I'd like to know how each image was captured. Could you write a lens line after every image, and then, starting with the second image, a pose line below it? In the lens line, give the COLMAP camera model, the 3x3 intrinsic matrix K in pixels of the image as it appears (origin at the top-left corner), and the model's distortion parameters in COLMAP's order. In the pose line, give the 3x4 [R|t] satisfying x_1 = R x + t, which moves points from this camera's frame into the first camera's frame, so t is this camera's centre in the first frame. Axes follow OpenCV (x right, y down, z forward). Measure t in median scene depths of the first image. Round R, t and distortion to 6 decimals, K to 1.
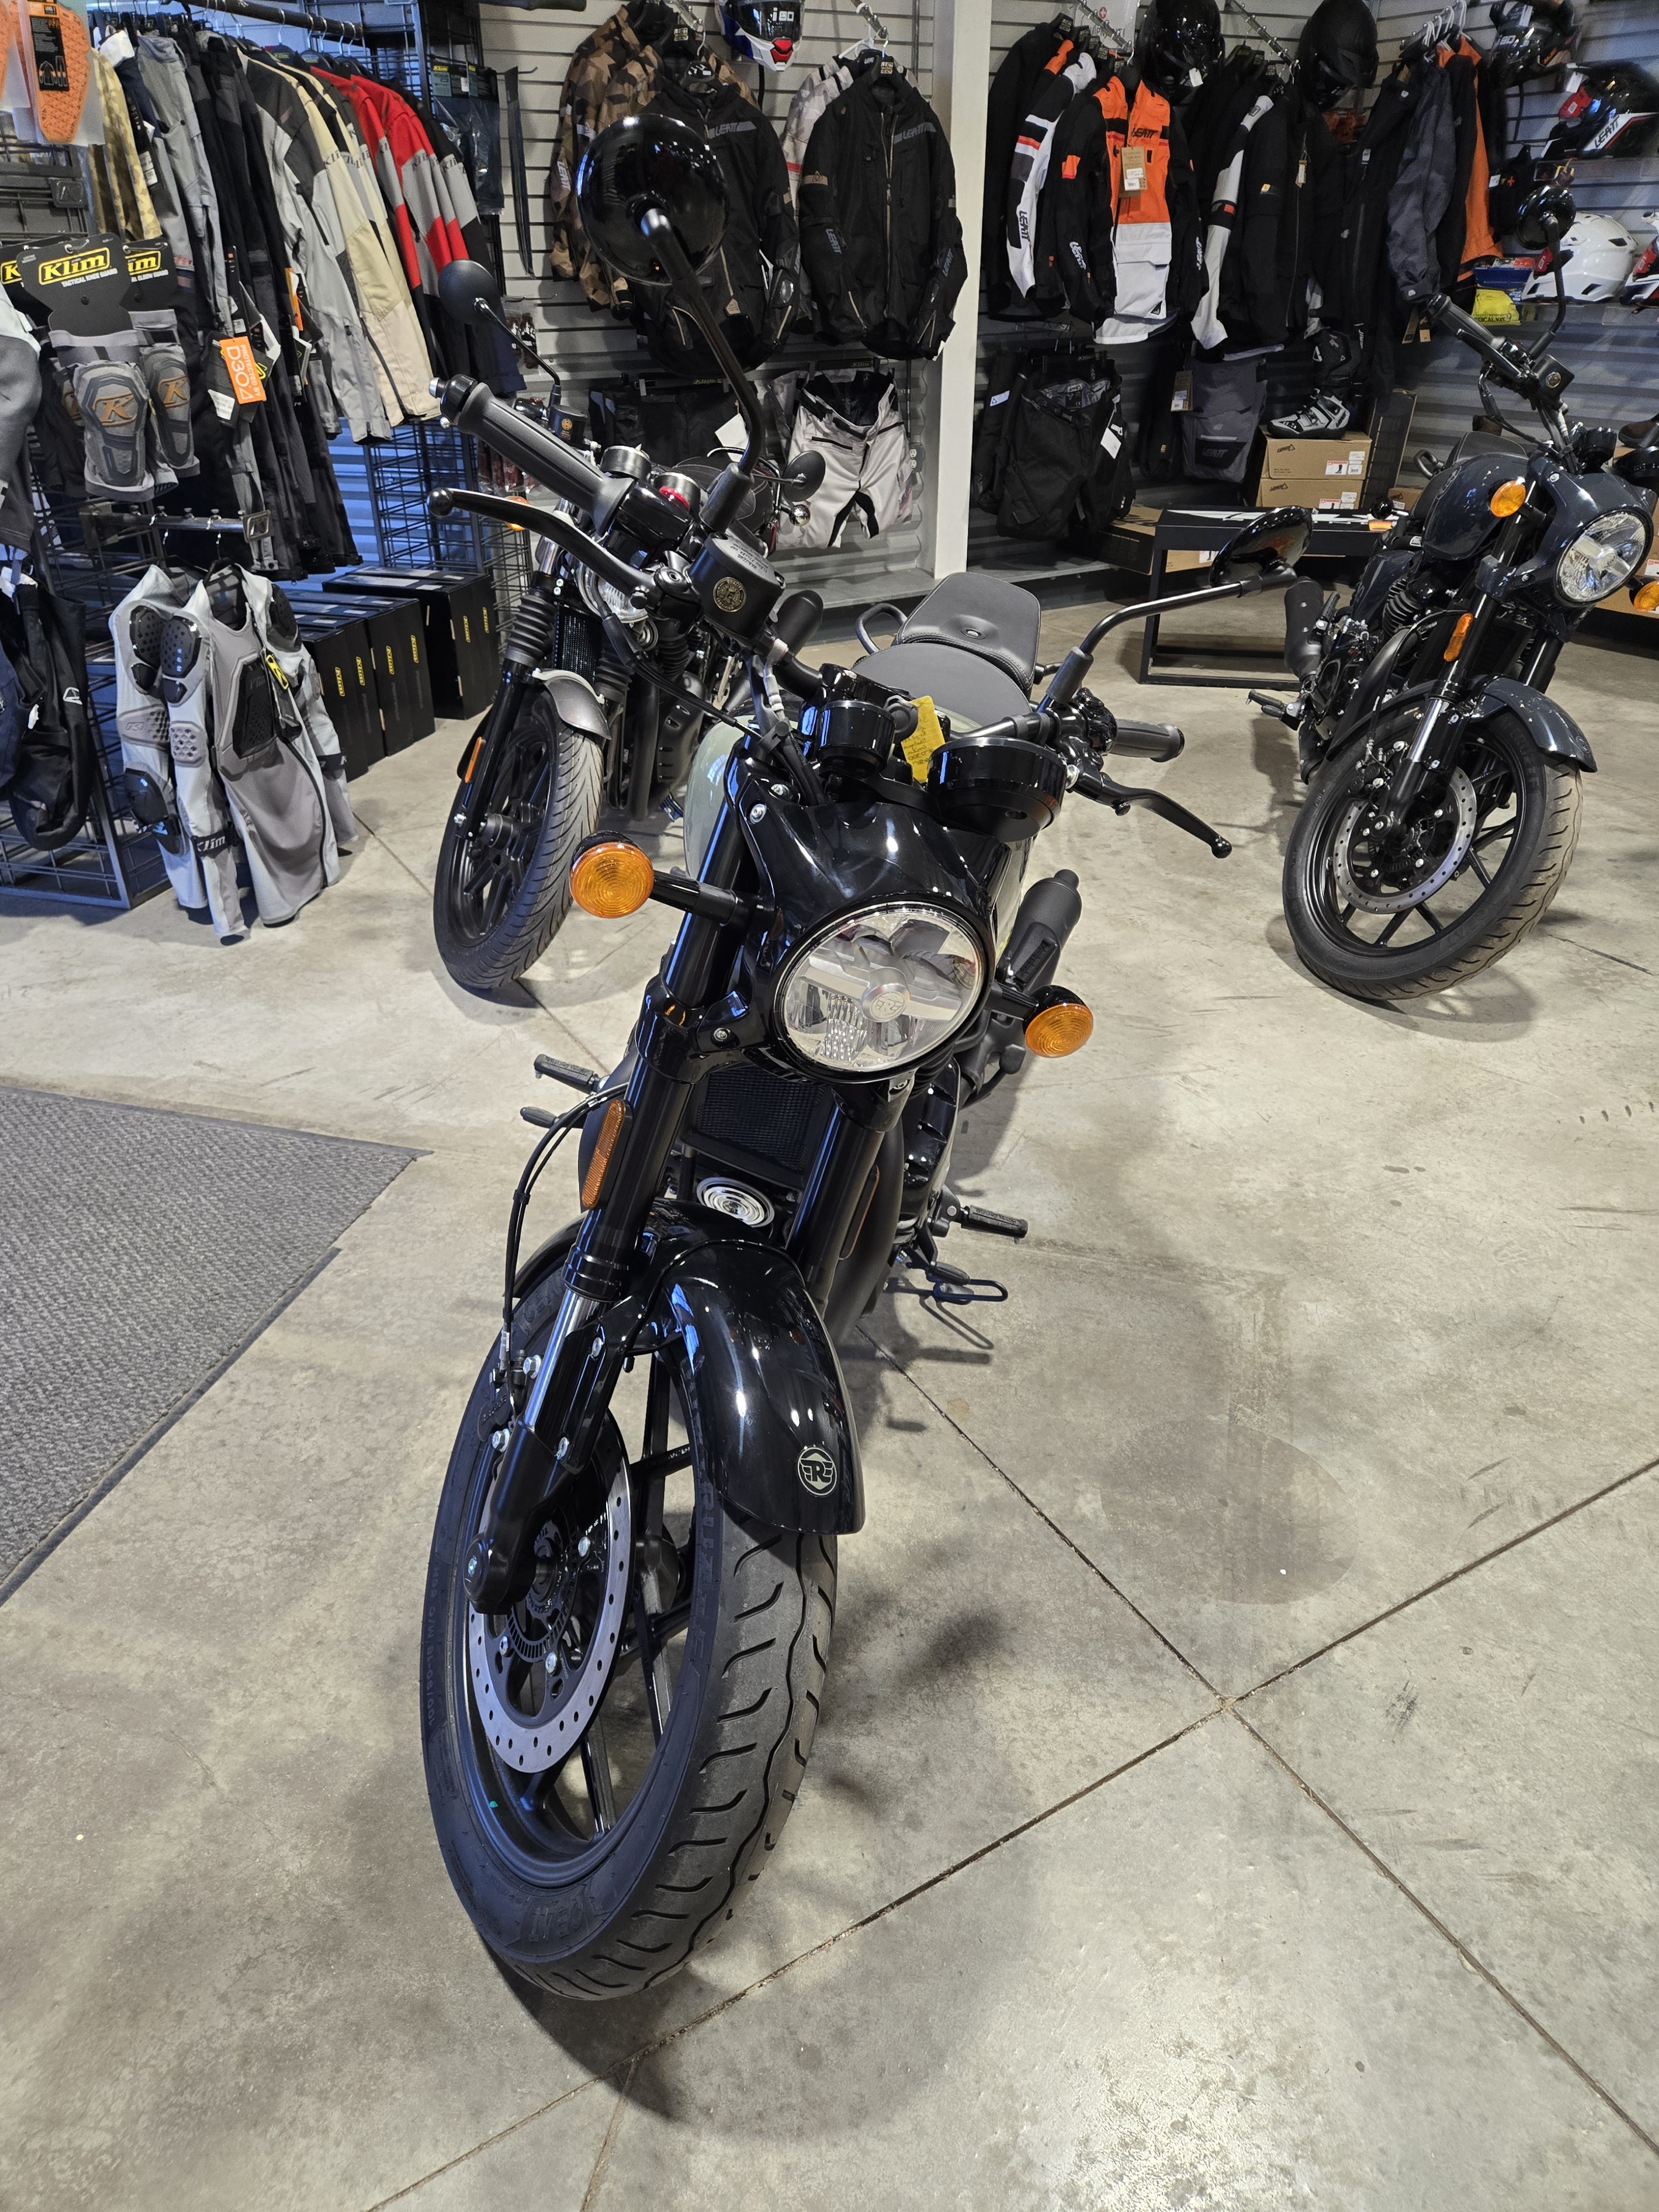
lens RADIAL K [[1556.0, 0, 829.5], [0, 1556.0, 1106.0], [0, 0, 1]] dist [0.079980, -0.071529]
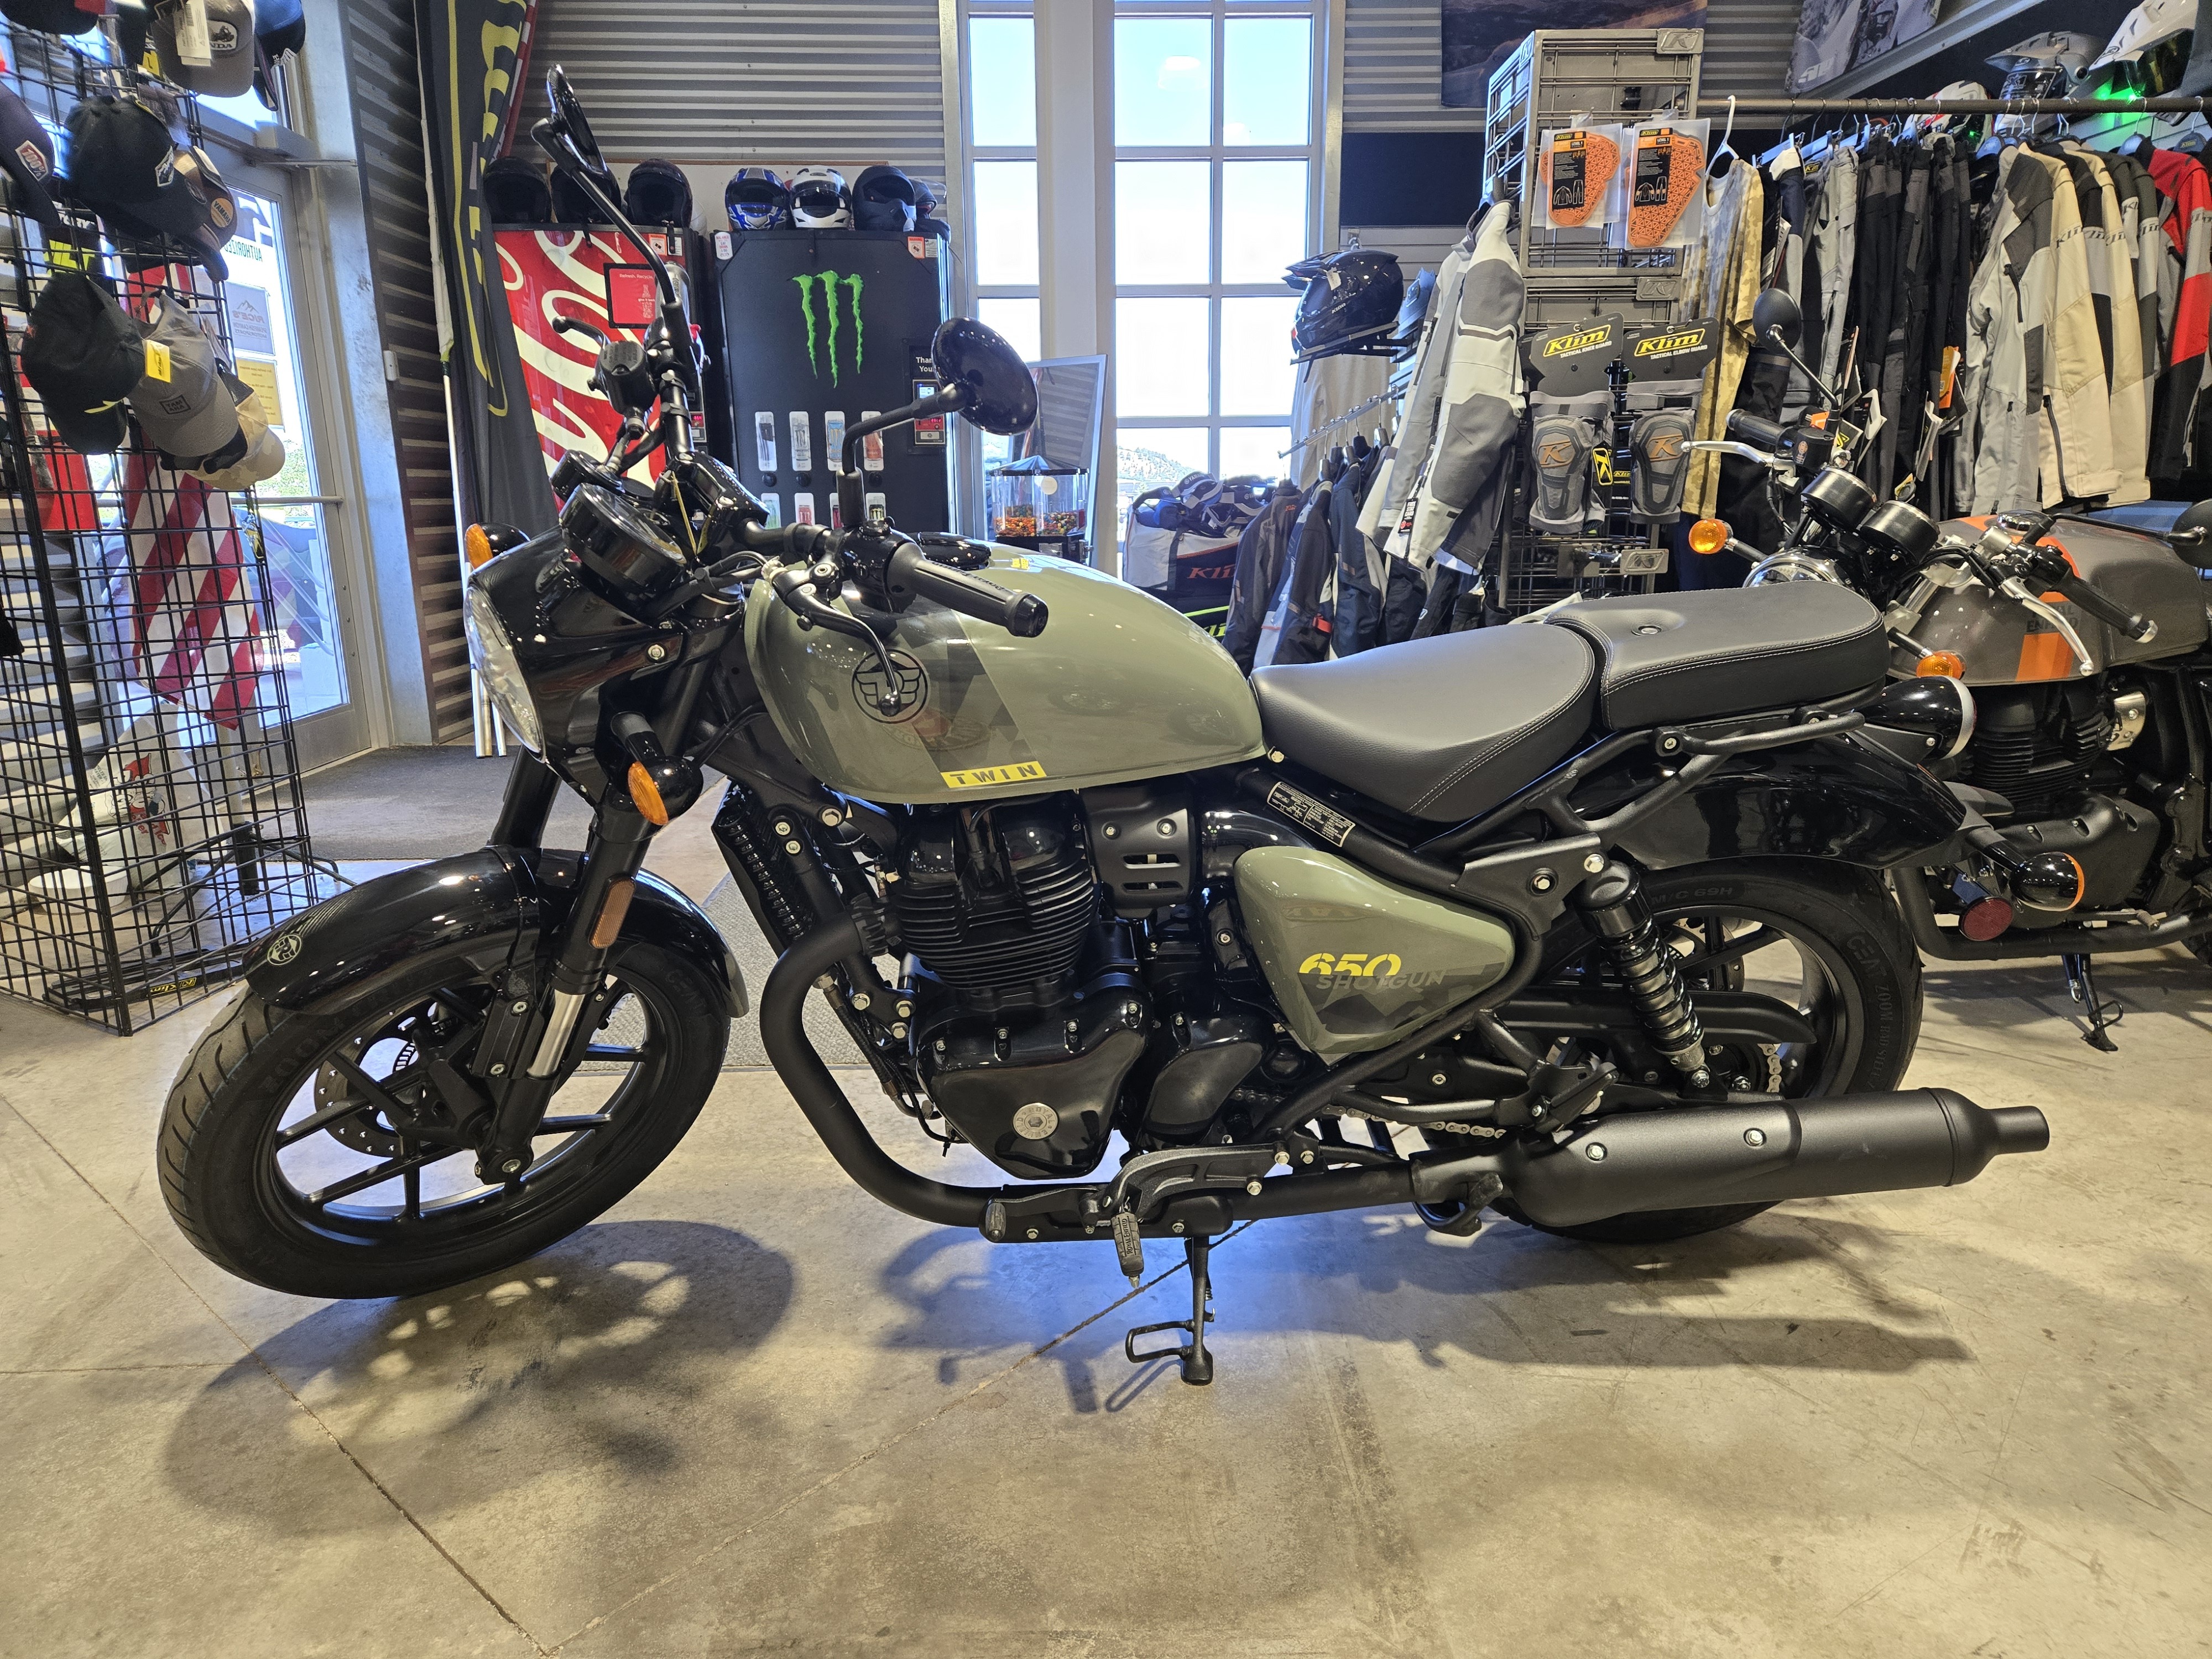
lens RADIAL K [[1556.0, 0, 1110.4], [0, 1556.0, 873.9], [0, 0, 1]] dist [0.079980, -0.071529]
pose [[0.236228, 0.225343, -0.945207, 0.410722], [-0.467026, 0.879348, 0.092922, -0.082637], [0.852105, 0.419486, 0.312968, 0.325348]]
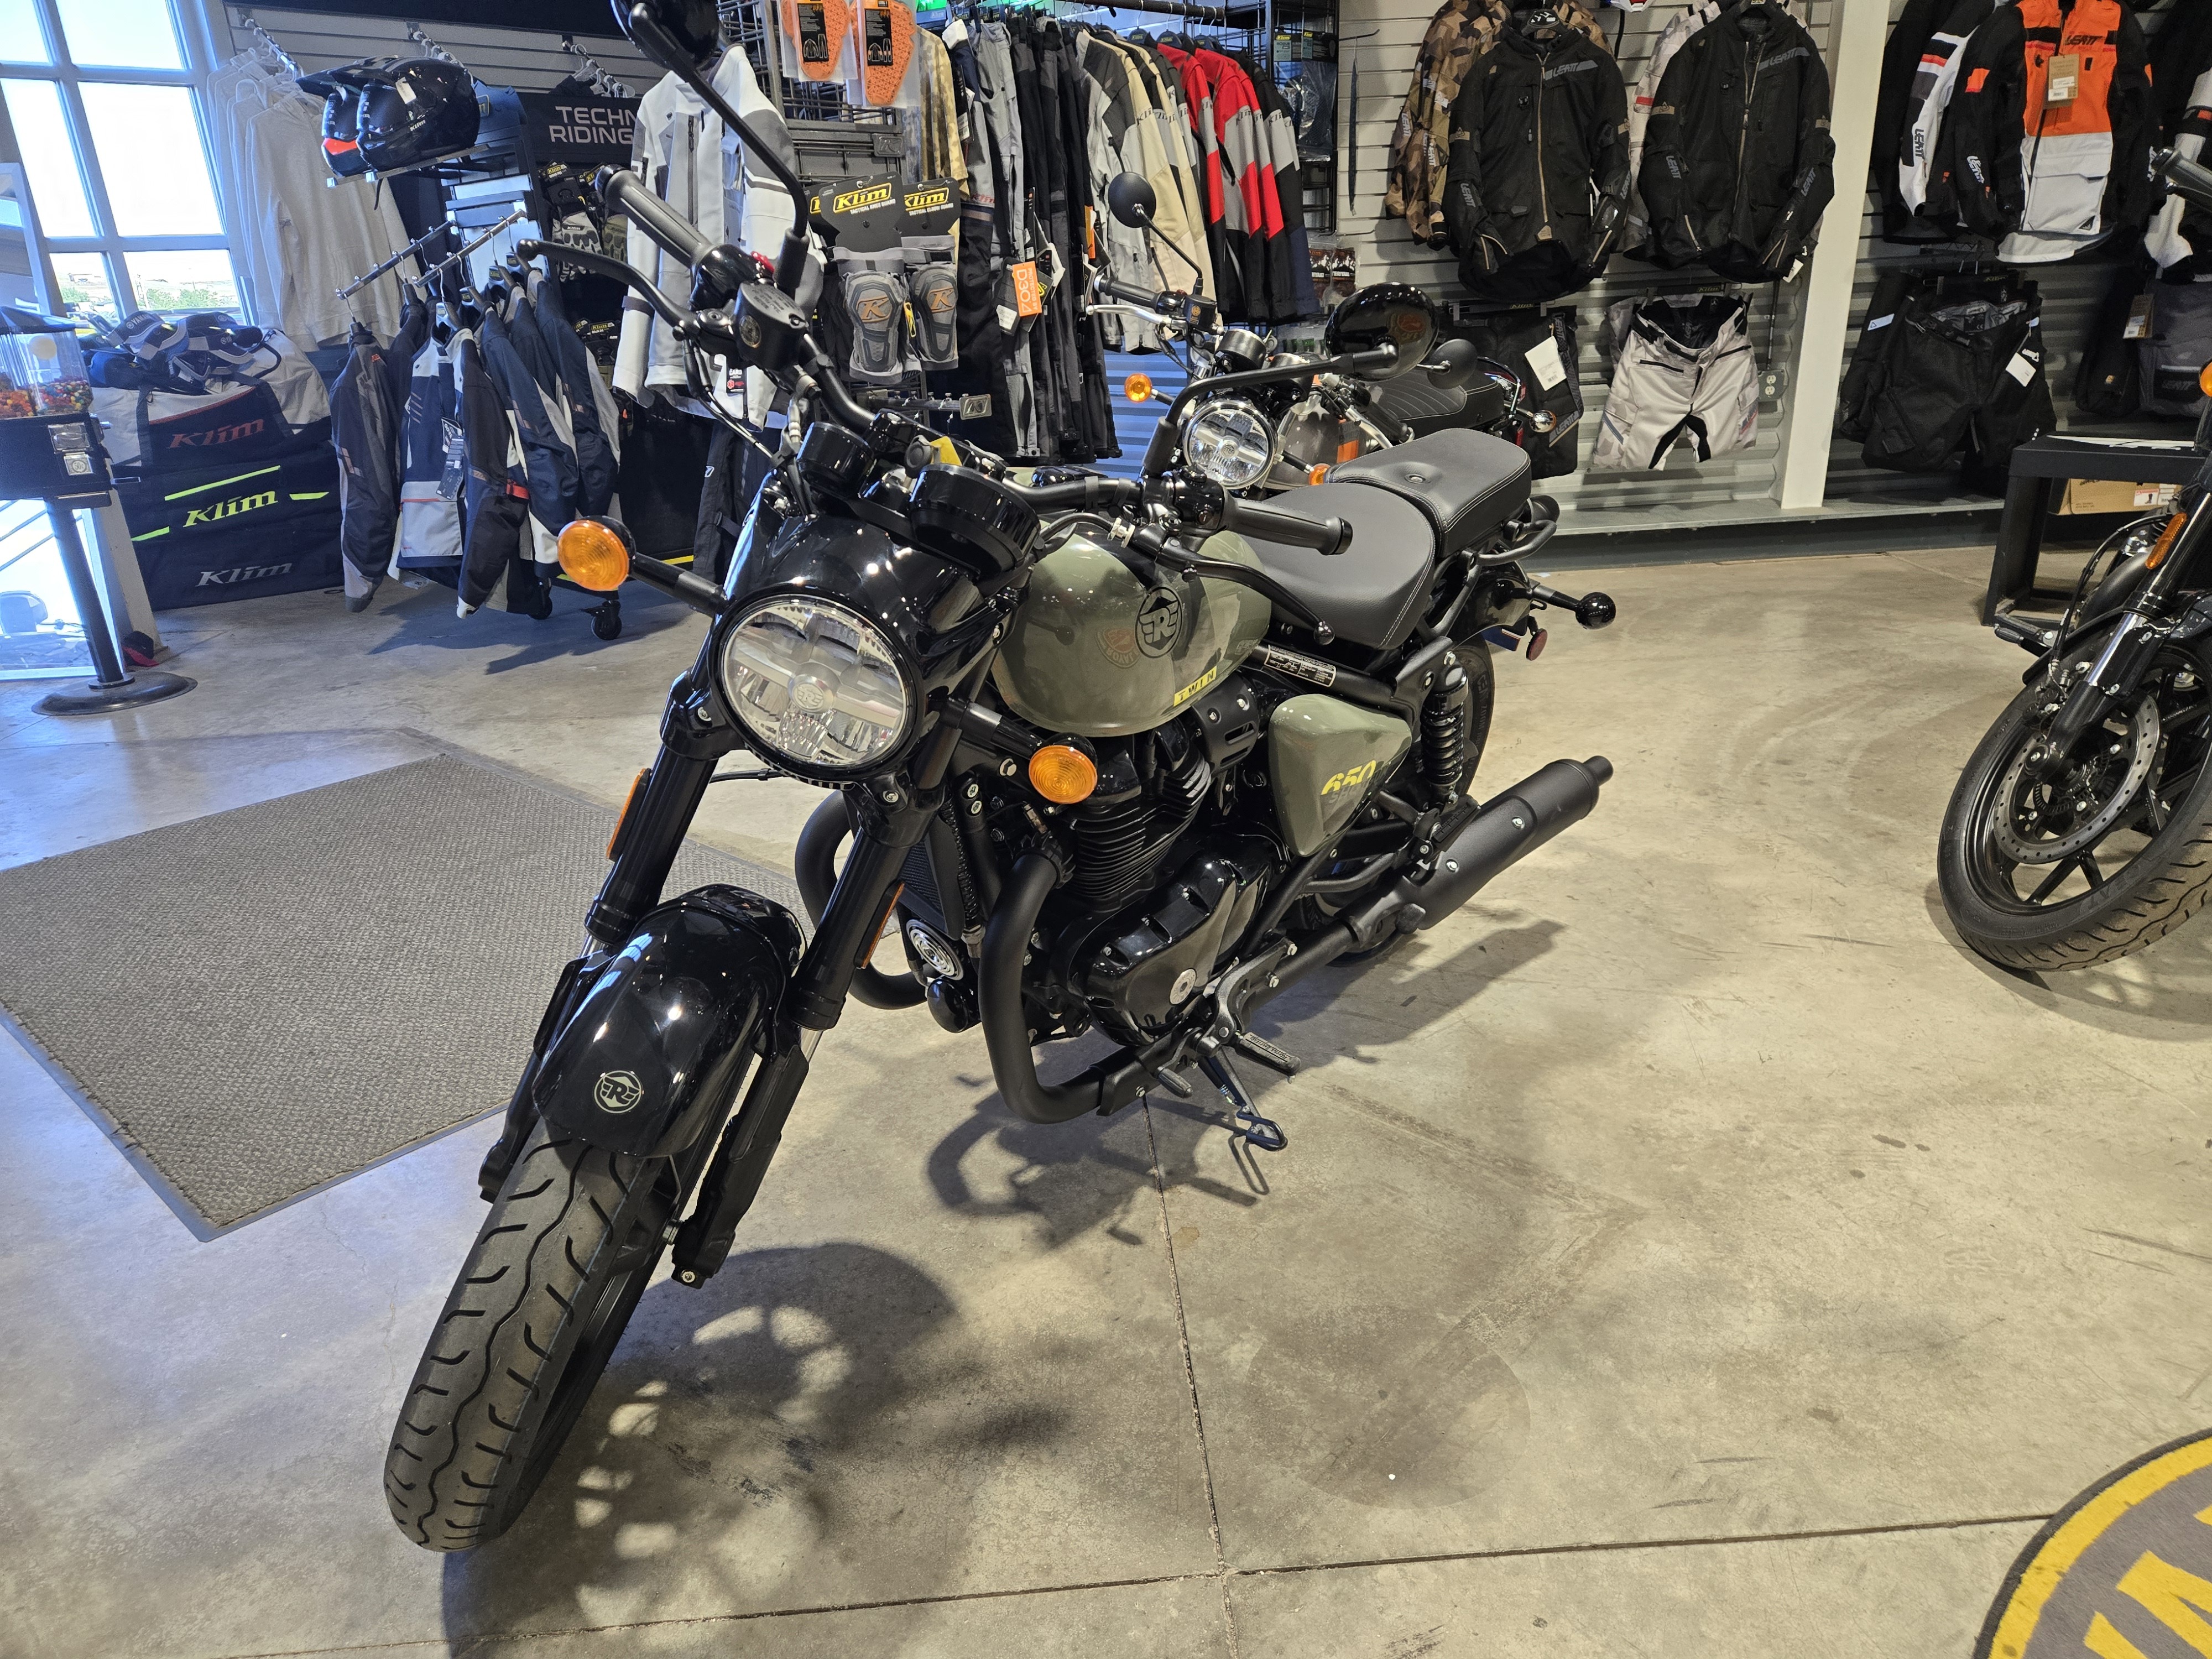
lens RADIAL K [[1556.0, 0, 1110.4], [0, 1556.0, 873.9], [0, 0, 1]] dist [0.079980, -0.071529]
pose [[0.883803, 0.143292, -0.445376, 0.210499], [-0.195363, 0.978009, -0.073019, 0.028678], [0.425119, 0.151544, 0.892361, 0.035654]]
